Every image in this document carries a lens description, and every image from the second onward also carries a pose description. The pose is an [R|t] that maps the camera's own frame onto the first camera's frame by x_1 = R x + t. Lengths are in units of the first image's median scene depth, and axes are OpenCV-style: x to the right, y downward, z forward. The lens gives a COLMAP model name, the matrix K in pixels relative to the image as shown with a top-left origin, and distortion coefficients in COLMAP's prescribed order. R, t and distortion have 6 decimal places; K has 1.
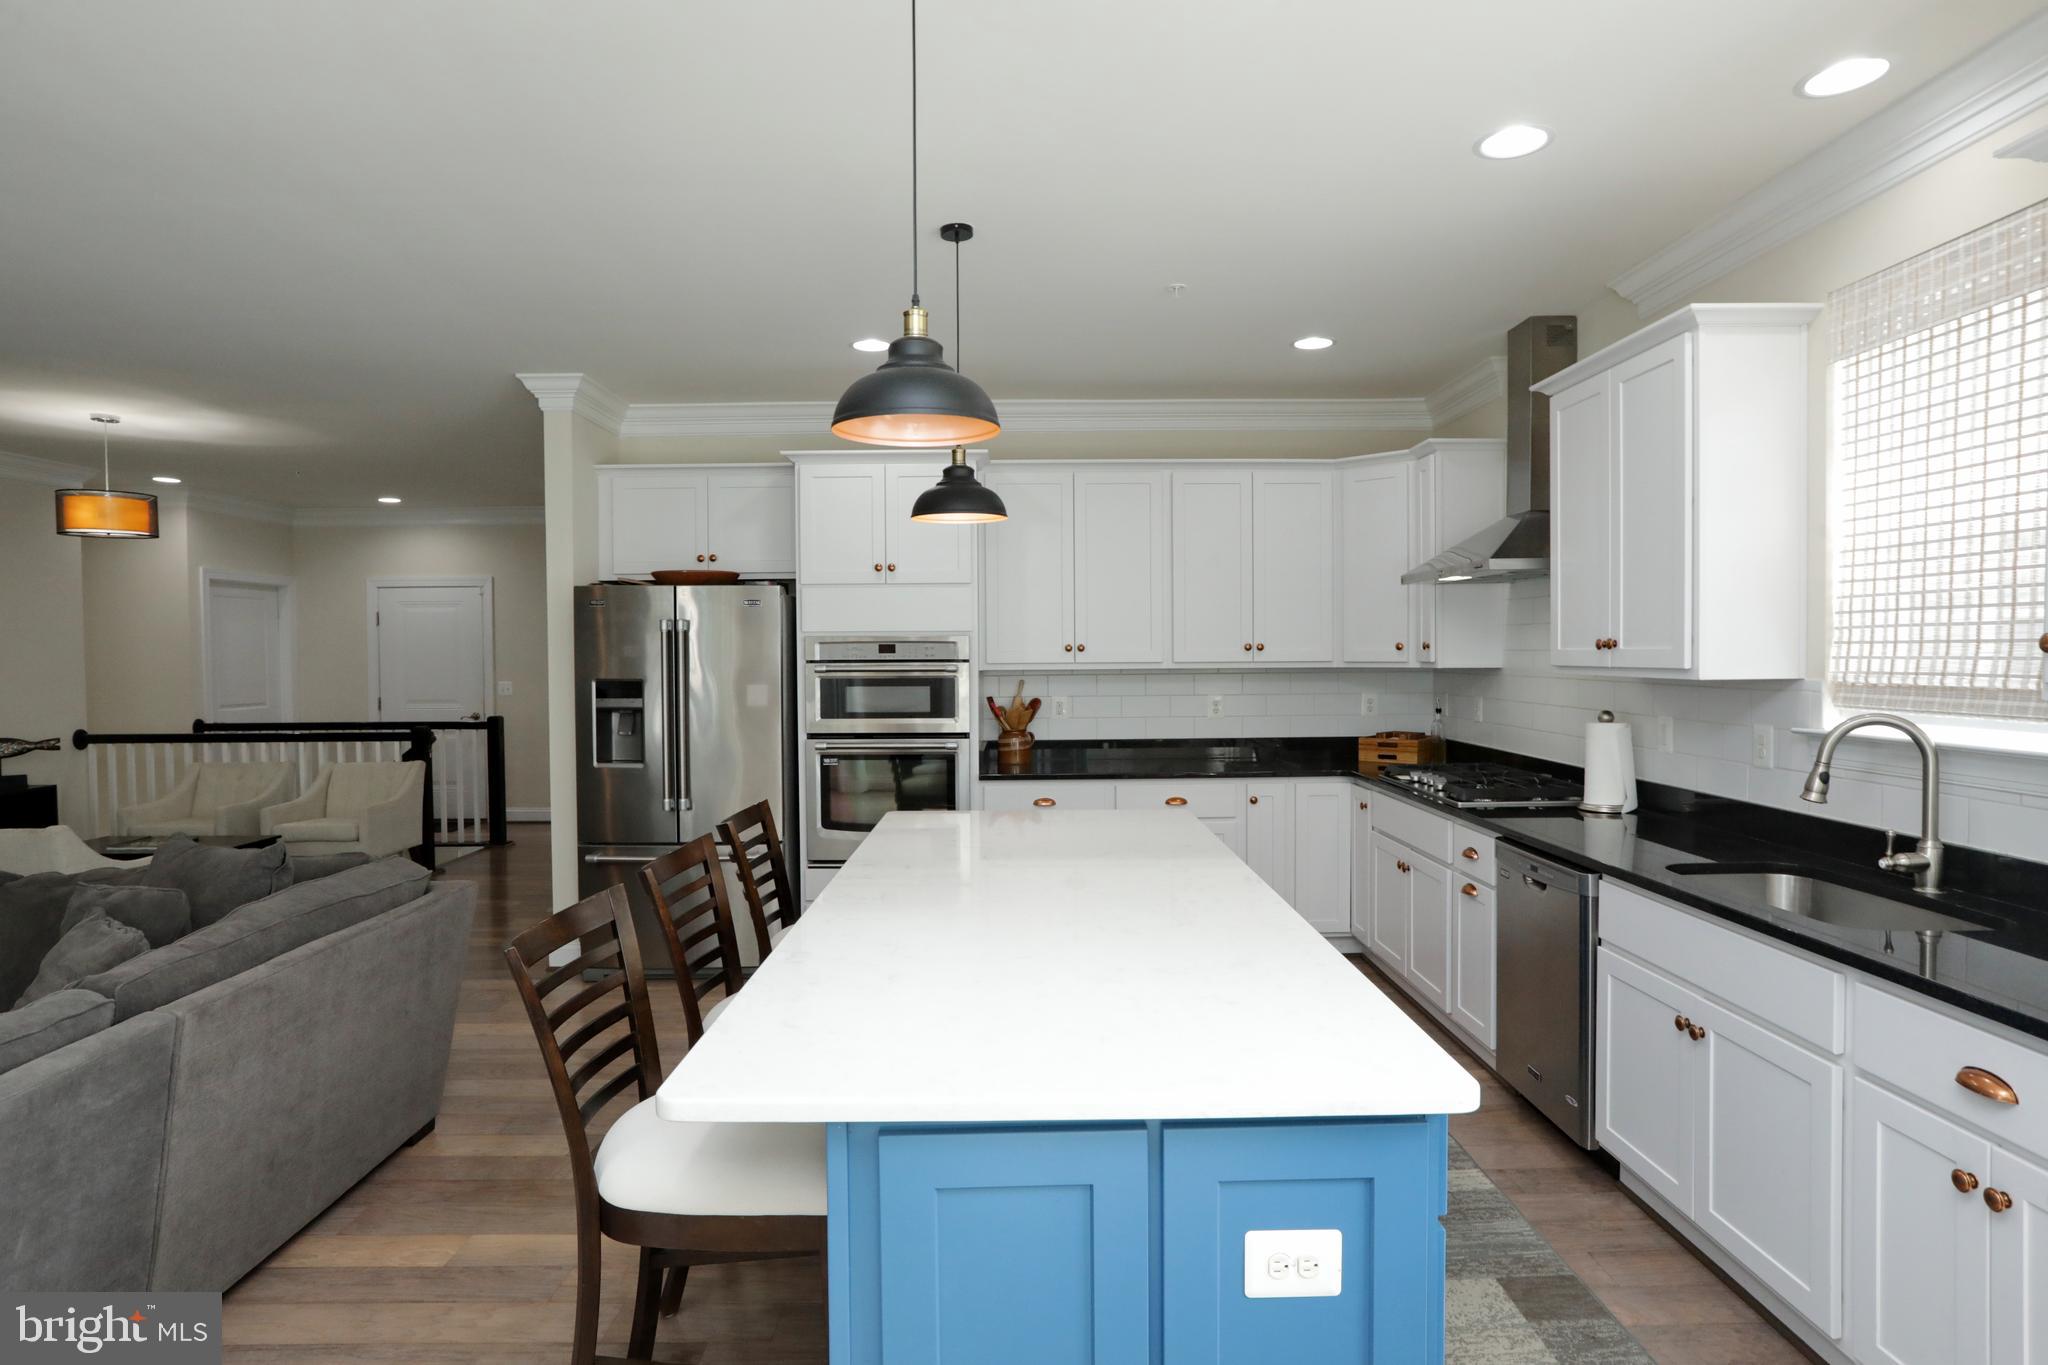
lens RADIAL K [[1115.1, 0, 1029.5], [0, 1115.1, 665.9], [0, 0, 1]] dist [-0.027020, 0.015607]
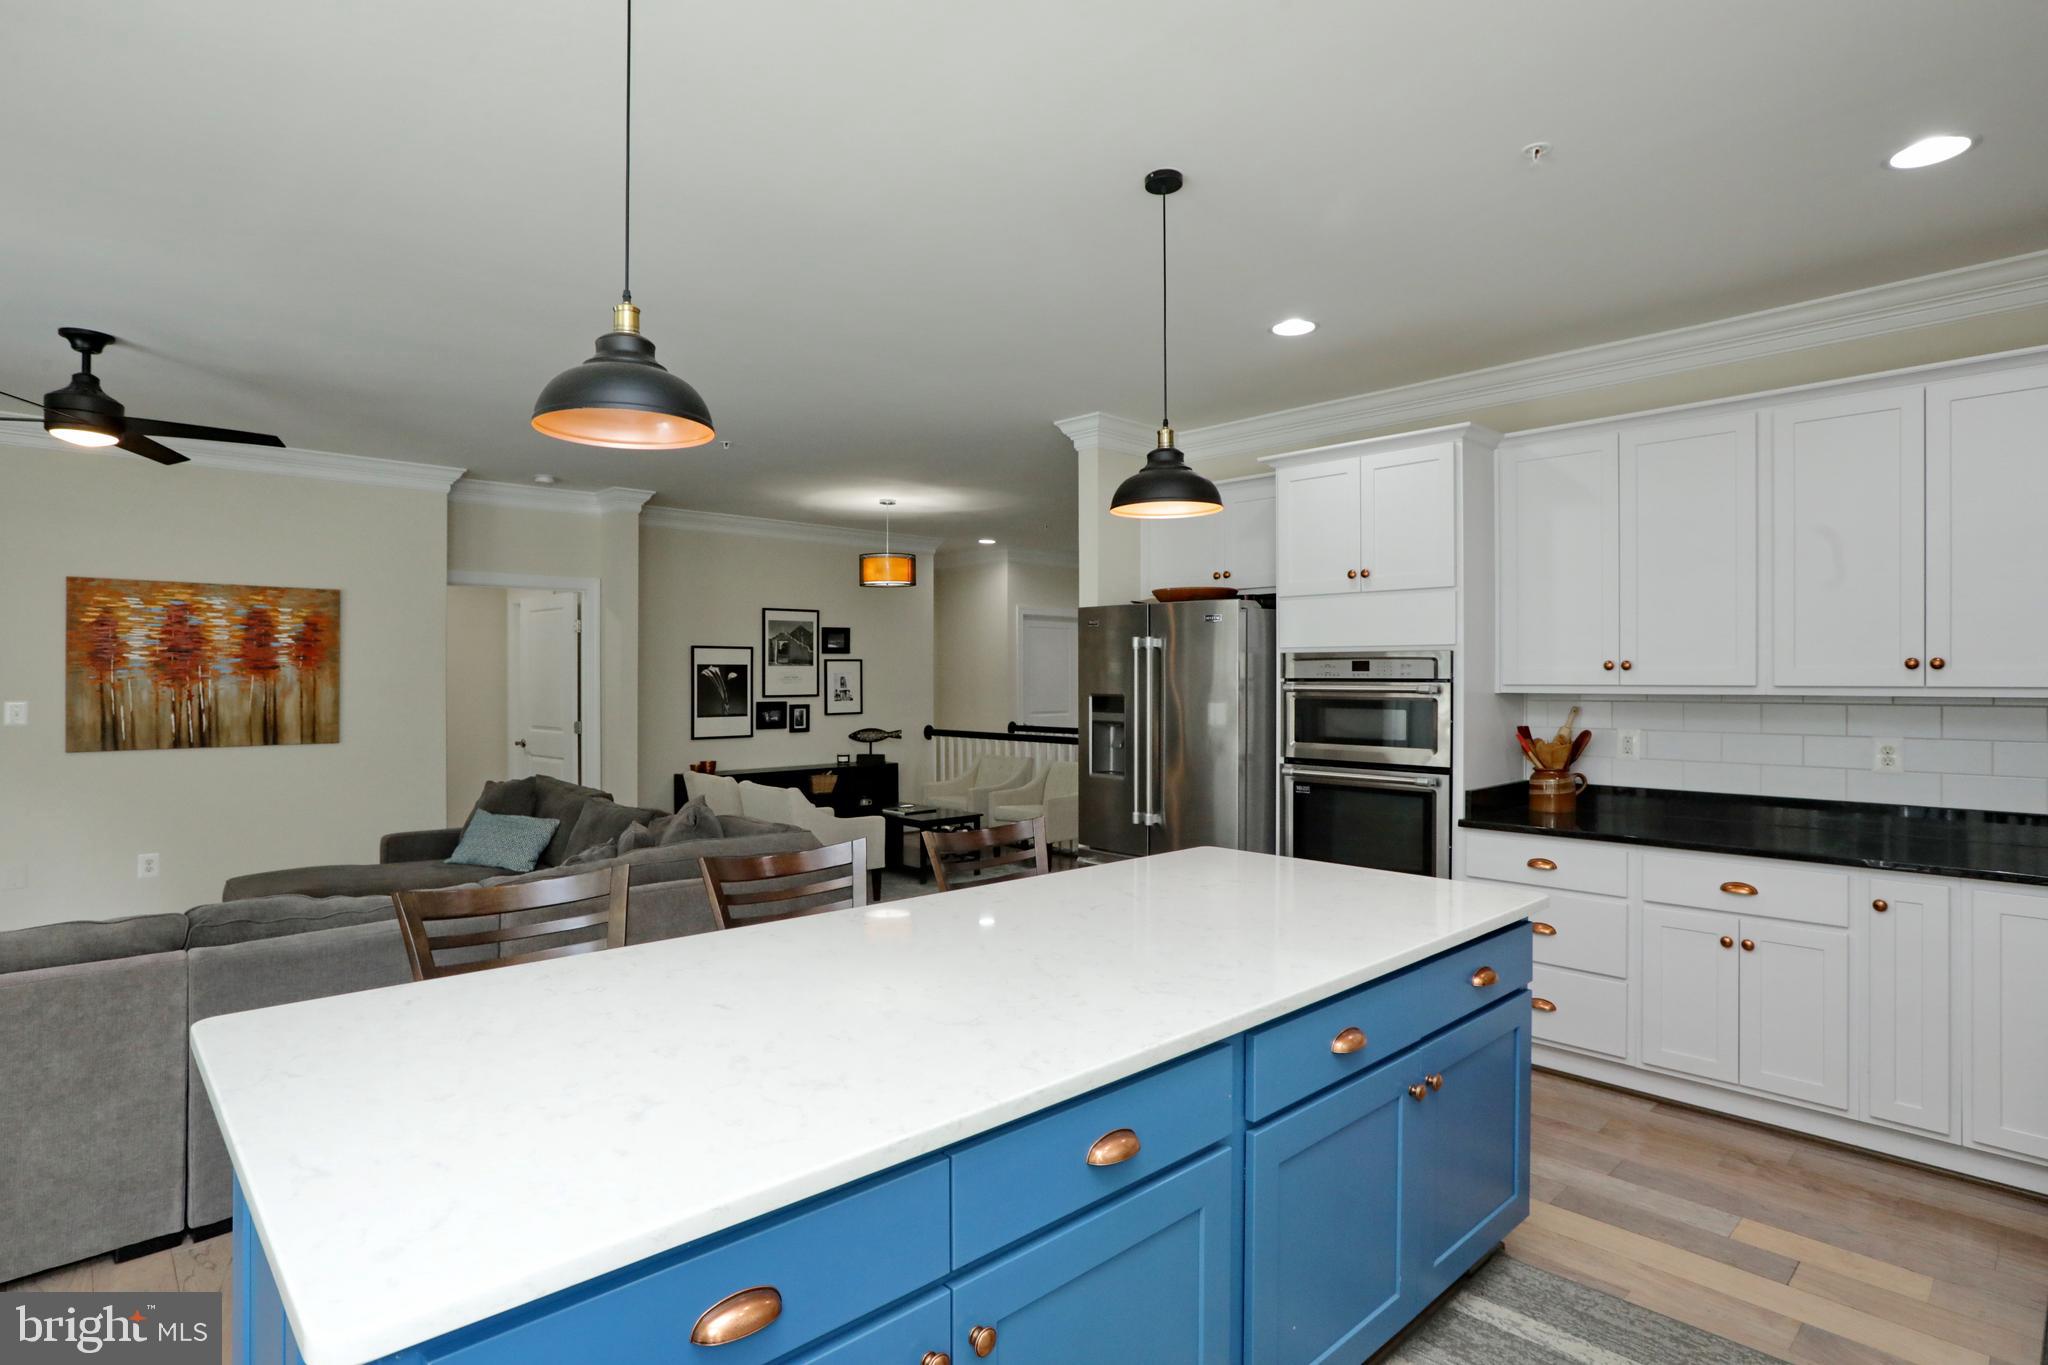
lens RADIAL K [[1070.3, 0, 1034.1], [0, 1070.3, 676.8], [0, 0, 1]] dist [-0.023637, 0.002209]
pose [[0.682121, 0.007130, -0.731205, 0.309337], [-0.016236, 0.999854, -0.005396, 0.001877], [0.731059, 0.015553, 0.682137, 0.236028]]
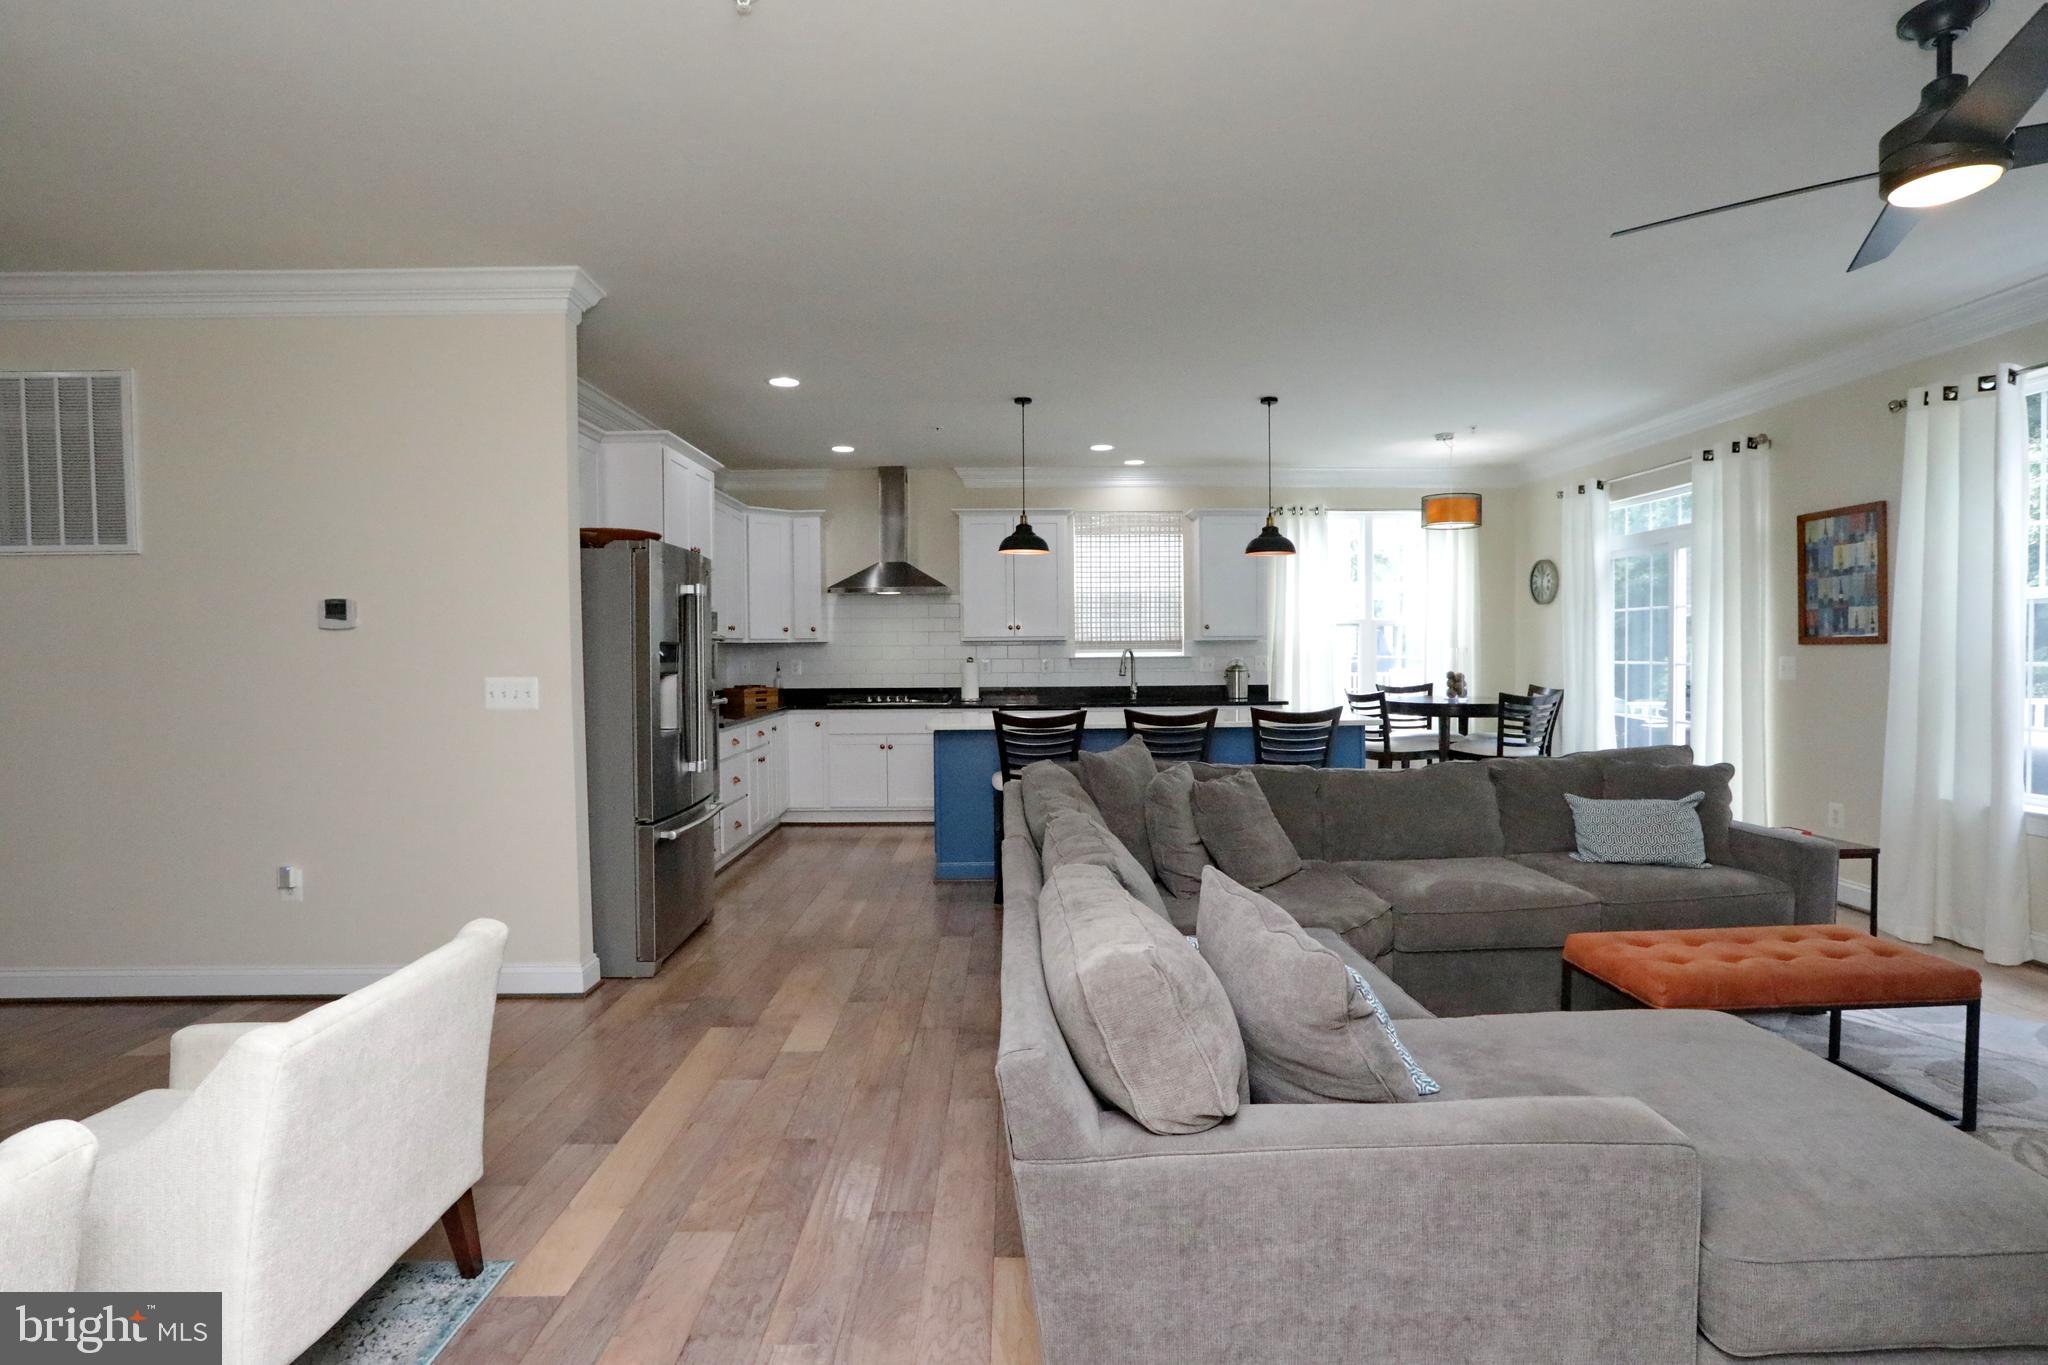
lens RADIAL K [[1051.8, 0, 1043.5], [0, 1051.8, 670.5], [0, 0, 1]] dist [-0.019071, 0.000424]
pose [[-0.009605, -0.013737, 0.999860, -1.216085], [0.022247, 0.999655, 0.013947, 0.029774], [-0.999706, 0.022378, -0.009296, 0.639547]]
